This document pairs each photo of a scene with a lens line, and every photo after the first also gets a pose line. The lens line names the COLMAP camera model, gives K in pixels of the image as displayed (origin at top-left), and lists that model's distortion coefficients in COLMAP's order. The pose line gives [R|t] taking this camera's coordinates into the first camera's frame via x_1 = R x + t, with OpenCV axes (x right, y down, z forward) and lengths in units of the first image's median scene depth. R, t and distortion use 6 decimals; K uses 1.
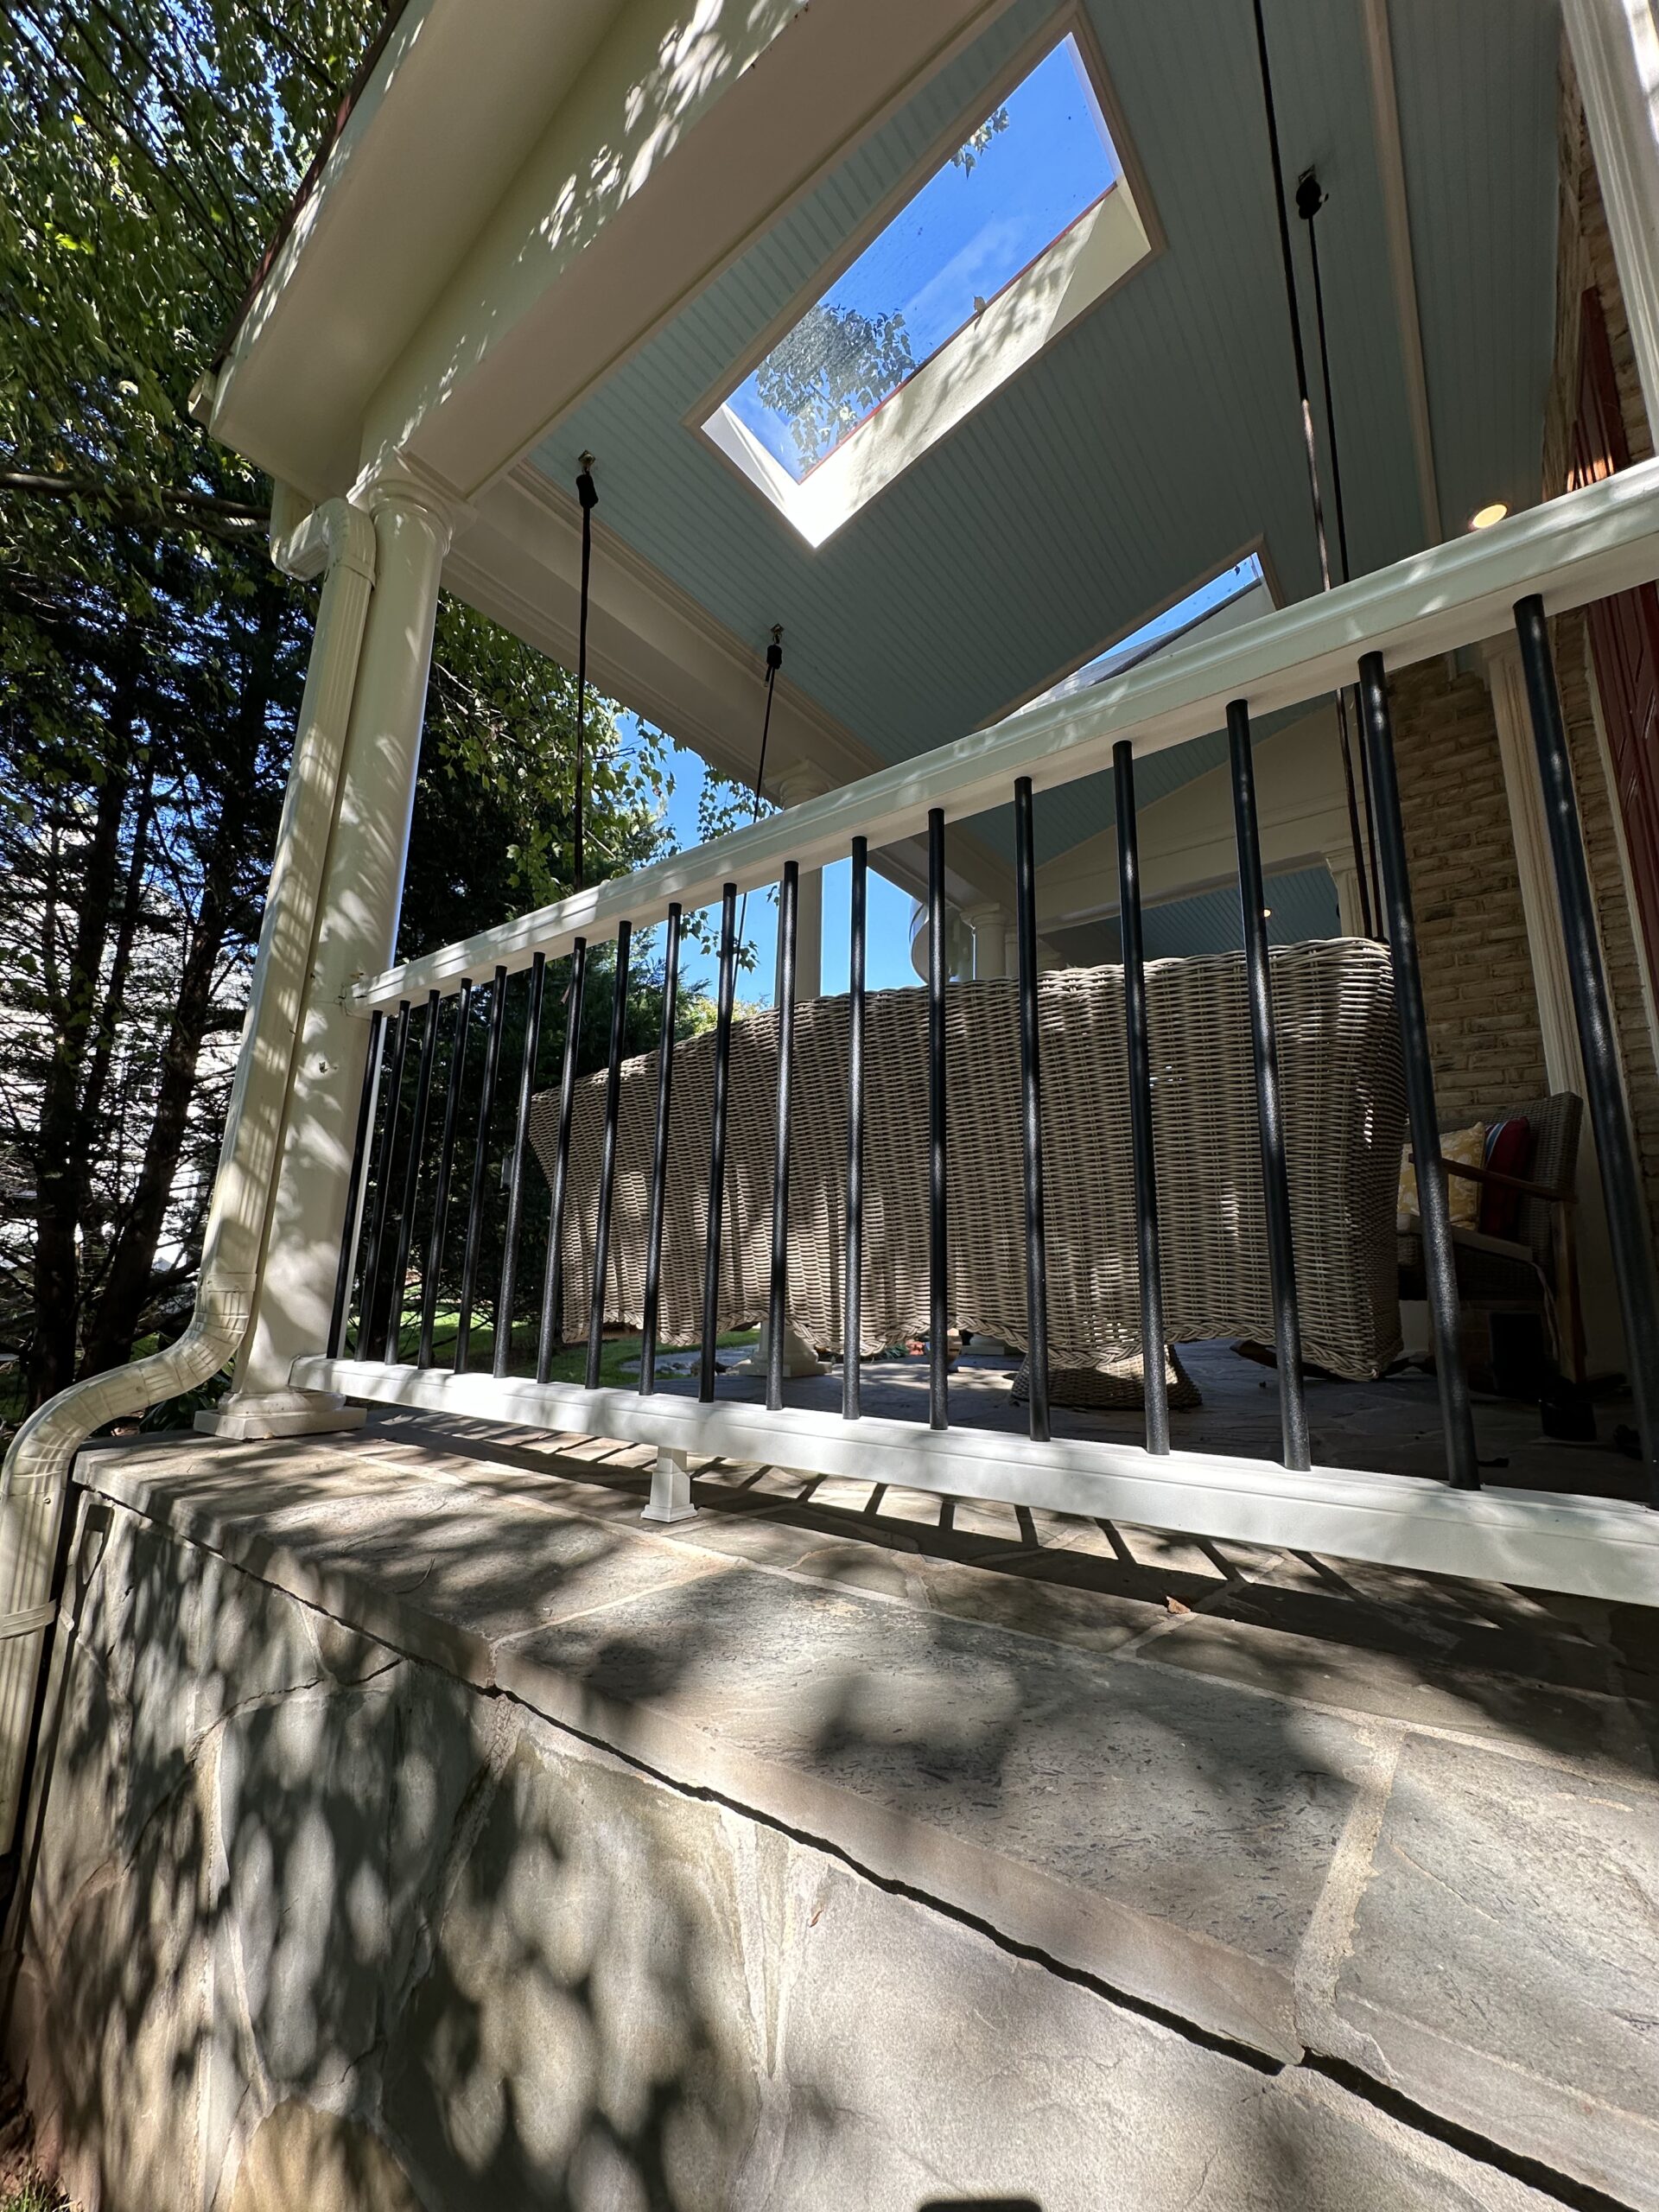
lens RADIAL K [[889.5, 0, 829.4], [0, 889.5, 1108.7], [0, 0, 1]] dist [0.001256, 0.000468]
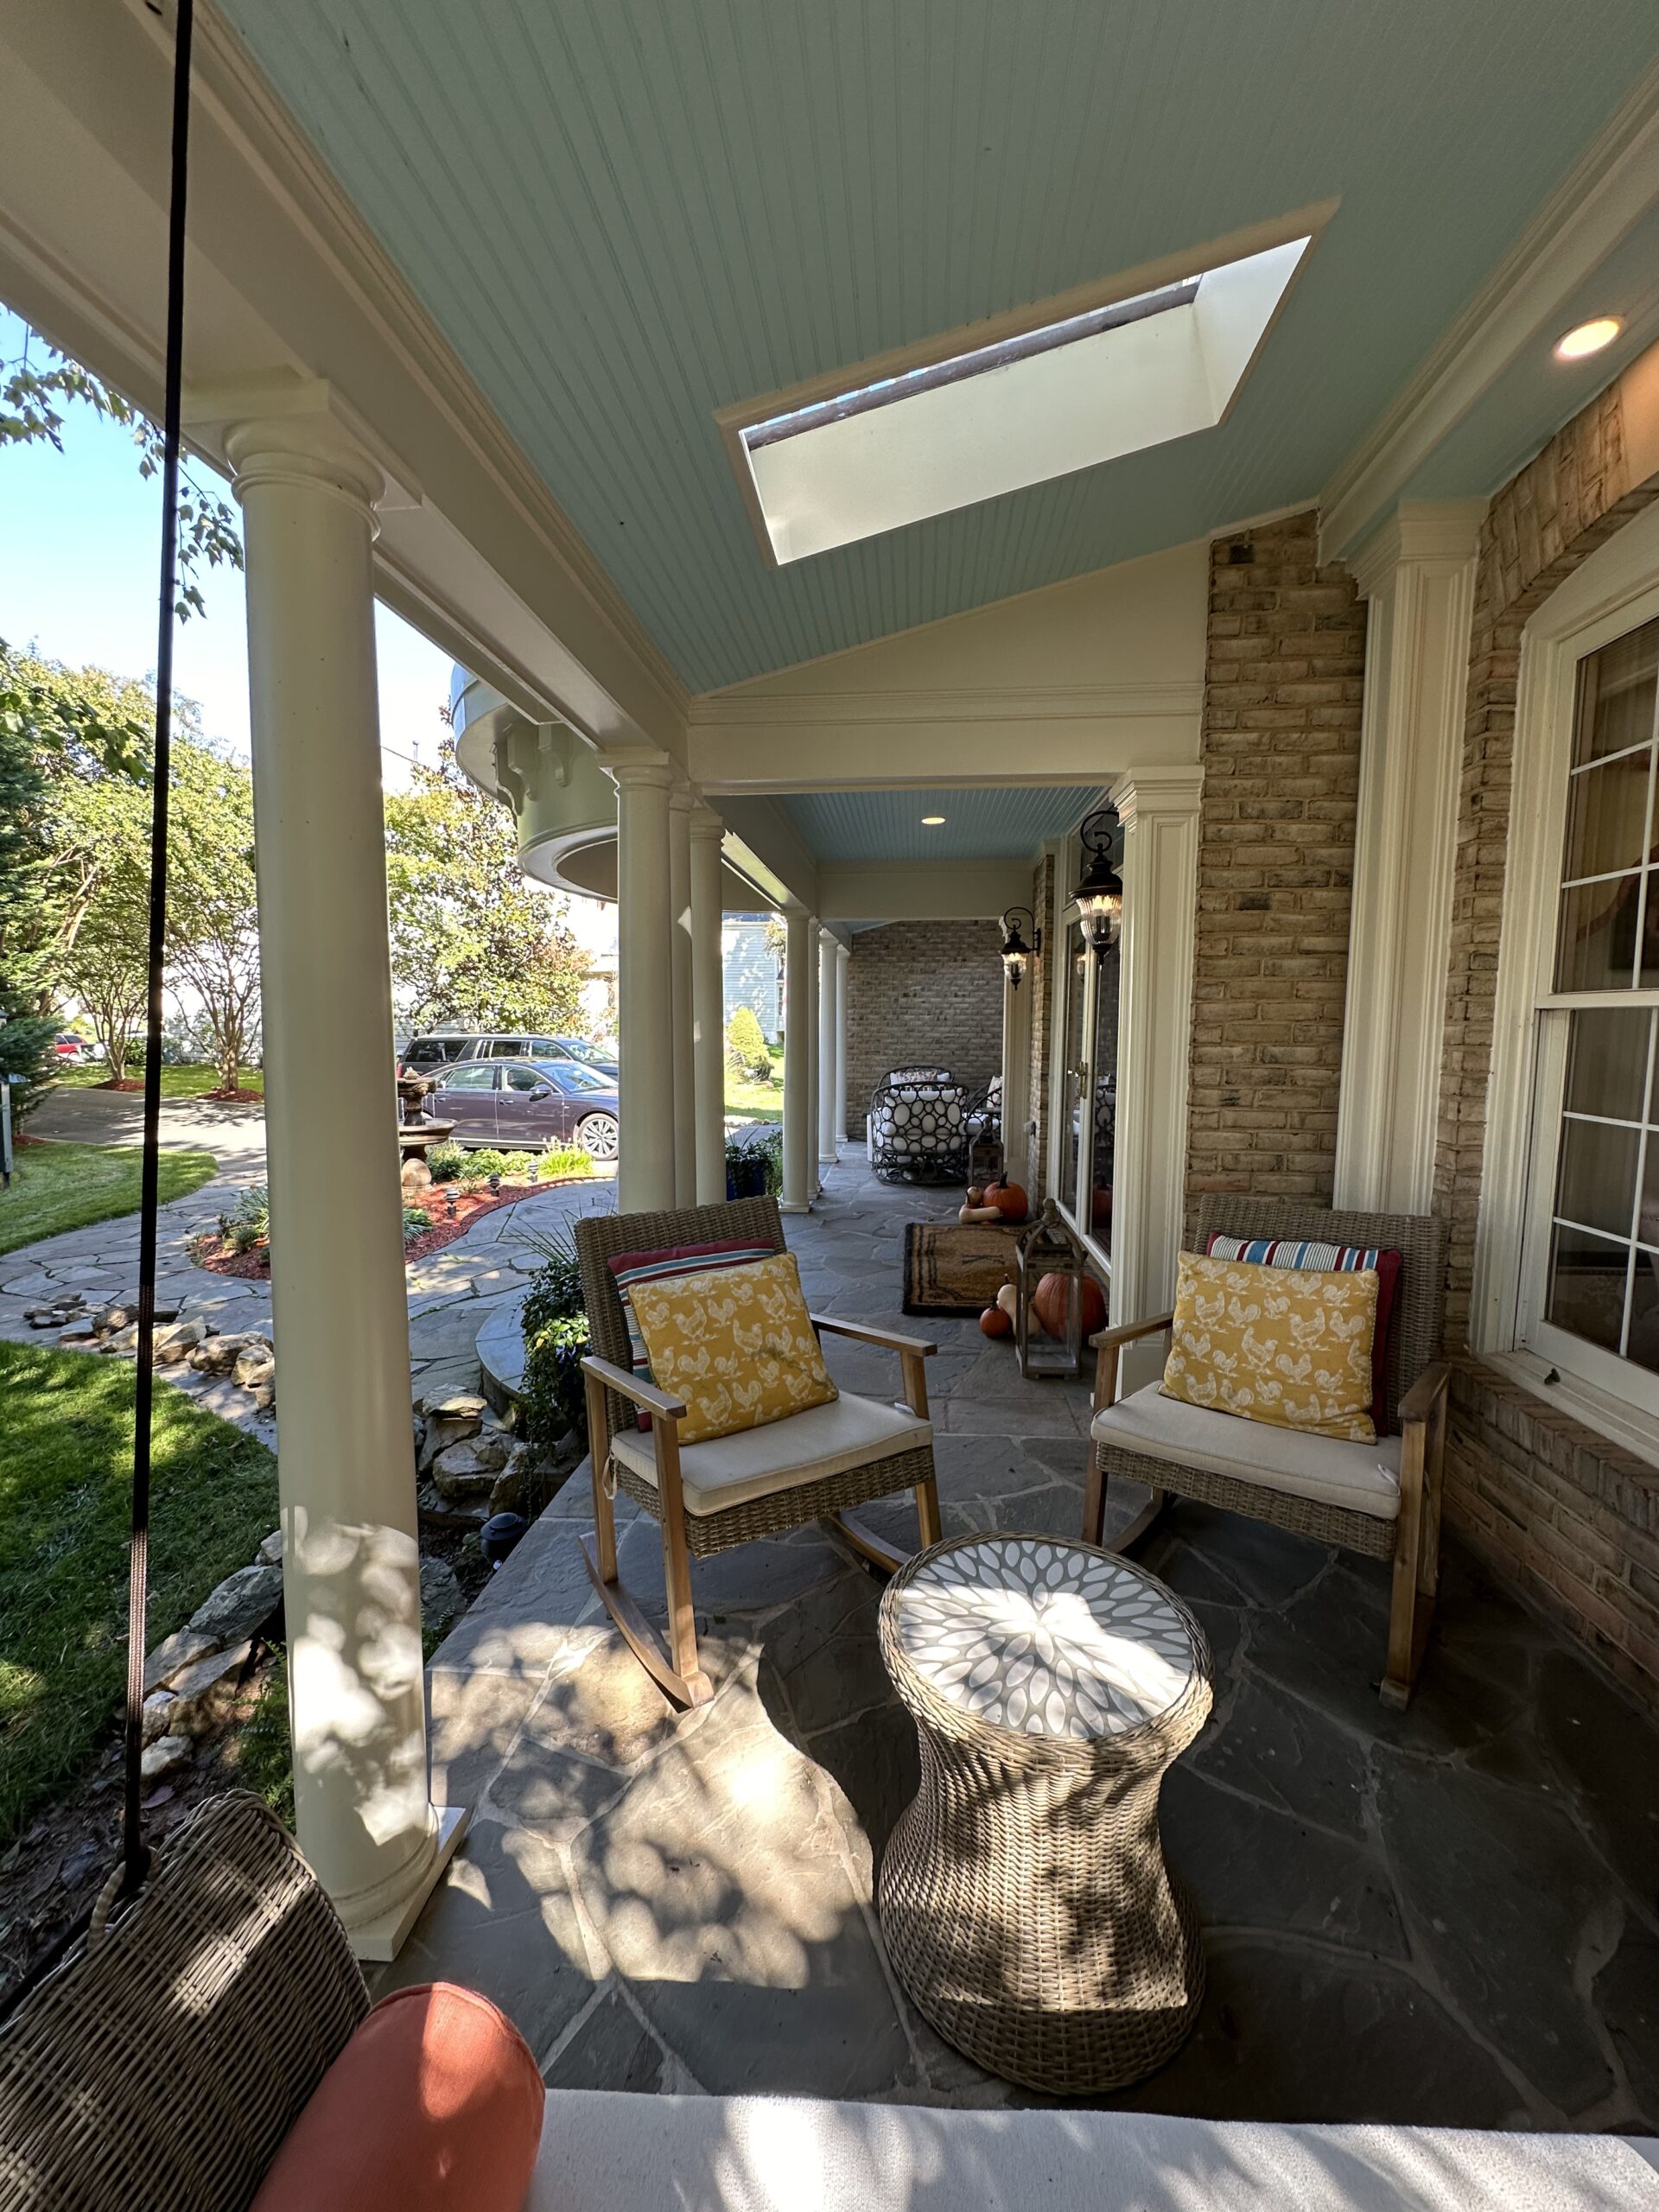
lens RADIAL K [[889.5, 0, 836.3], [0, 889.5, 1108.2], [0, 0, 1]] dist [0.001256, 0.000468]
pose [[0.848566, -0.067755, 0.524733, -0.050139], [-0.091323, 0.958125, 0.271397, -0.227955], [-0.521148, -0.278218, 0.806845, 0.517090]]
